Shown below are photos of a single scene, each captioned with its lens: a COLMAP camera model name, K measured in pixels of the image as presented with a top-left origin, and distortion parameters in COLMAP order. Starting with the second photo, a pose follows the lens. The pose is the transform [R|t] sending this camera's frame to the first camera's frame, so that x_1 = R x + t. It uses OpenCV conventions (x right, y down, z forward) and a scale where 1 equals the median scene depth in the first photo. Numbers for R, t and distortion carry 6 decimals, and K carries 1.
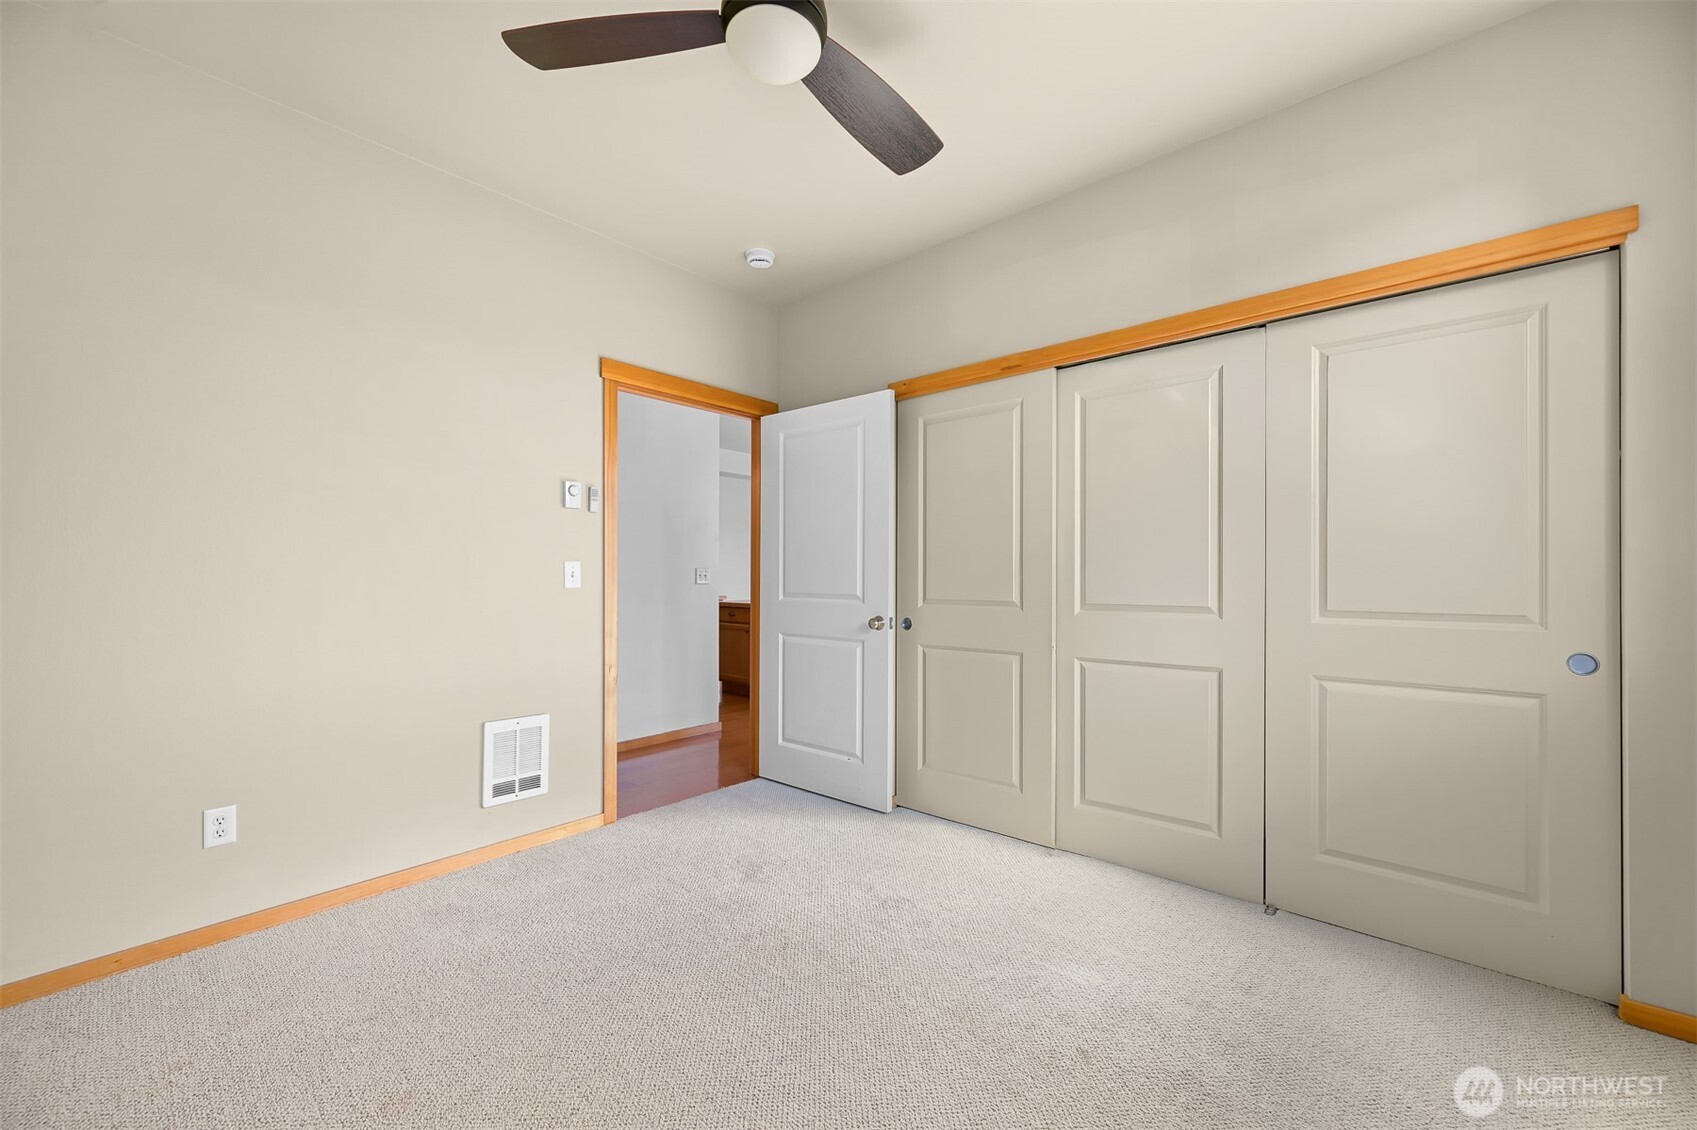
lens RADIAL K [[670.6, 0, 852.5], [0, 670.6, 573.1], [0, 0, 1]] dist [0.003372, 0.000206]
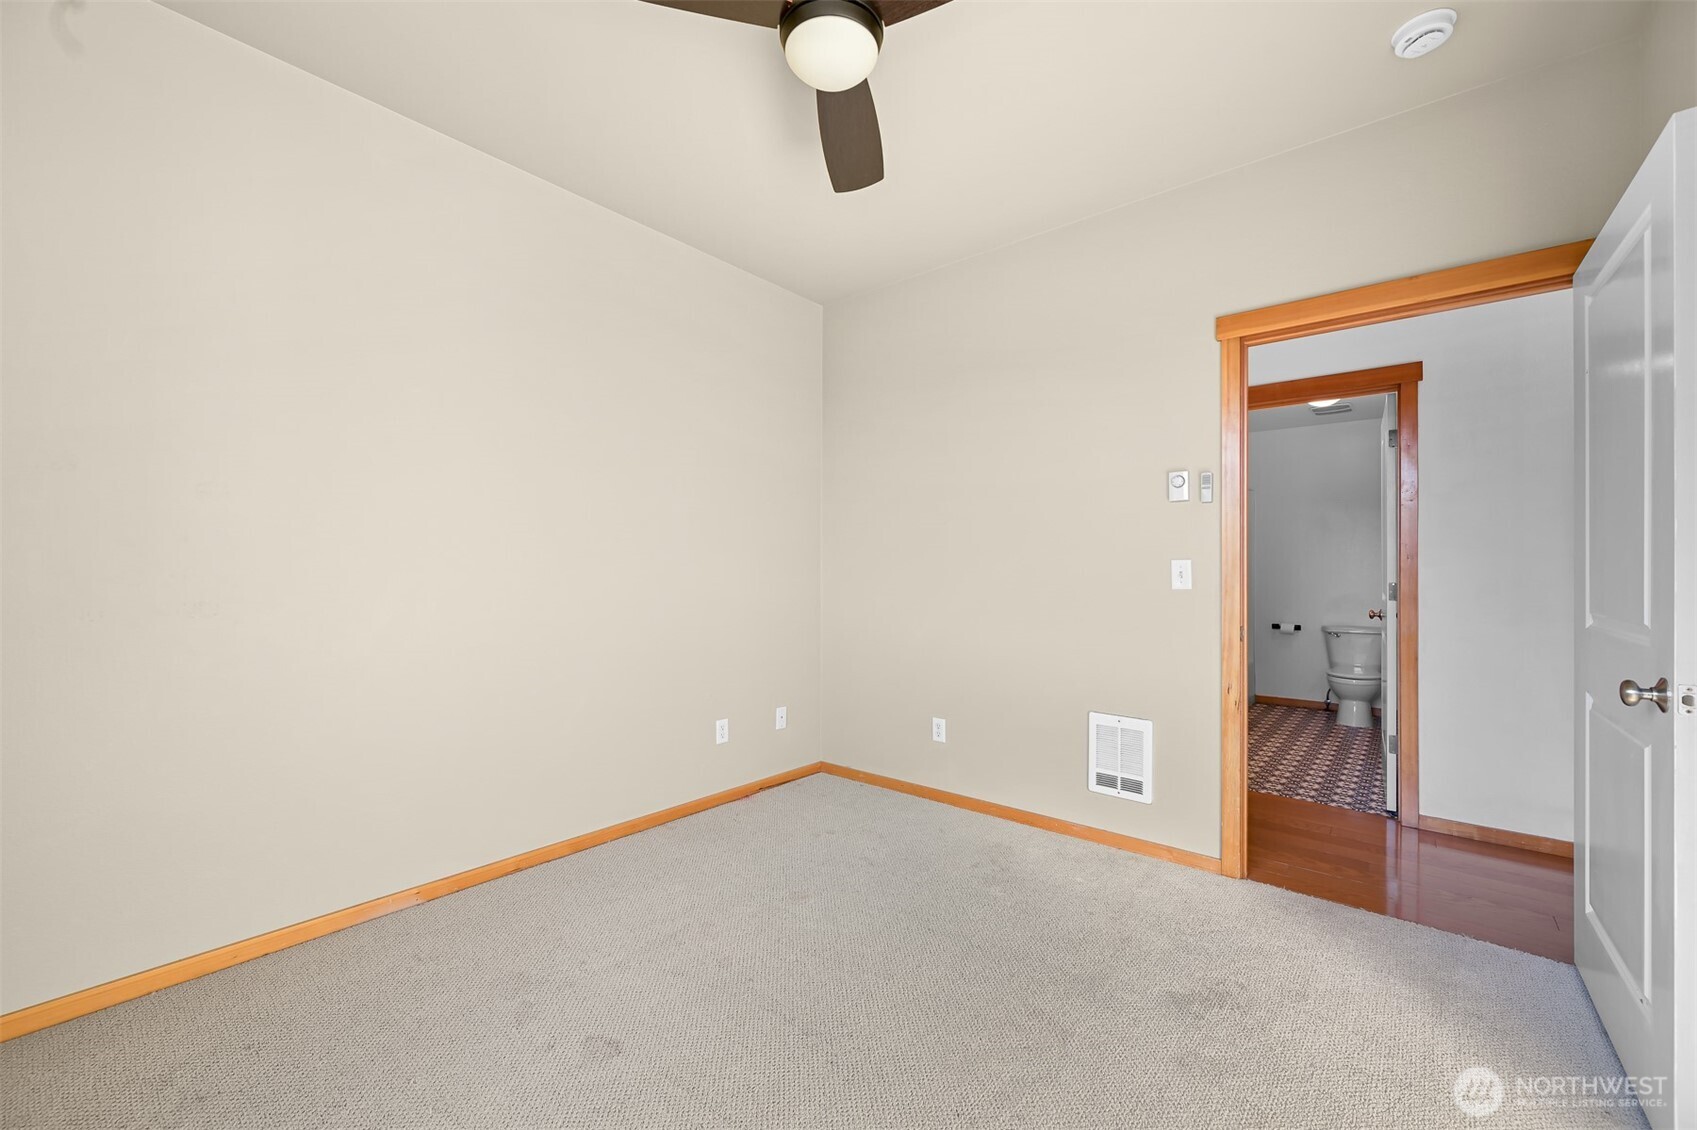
lens RADIAL K [[670.6, 0, 850.2], [0, 670.6, 564.0], [0, 0, 1]] dist [0.003372, 0.000206]
pose [[0.039734, -0.001960, -0.999208, 0.479859], [0.002689, 0.999995, -0.001854, -0.011699], [0.999207, -0.002613, 0.039739, 0.540356]]
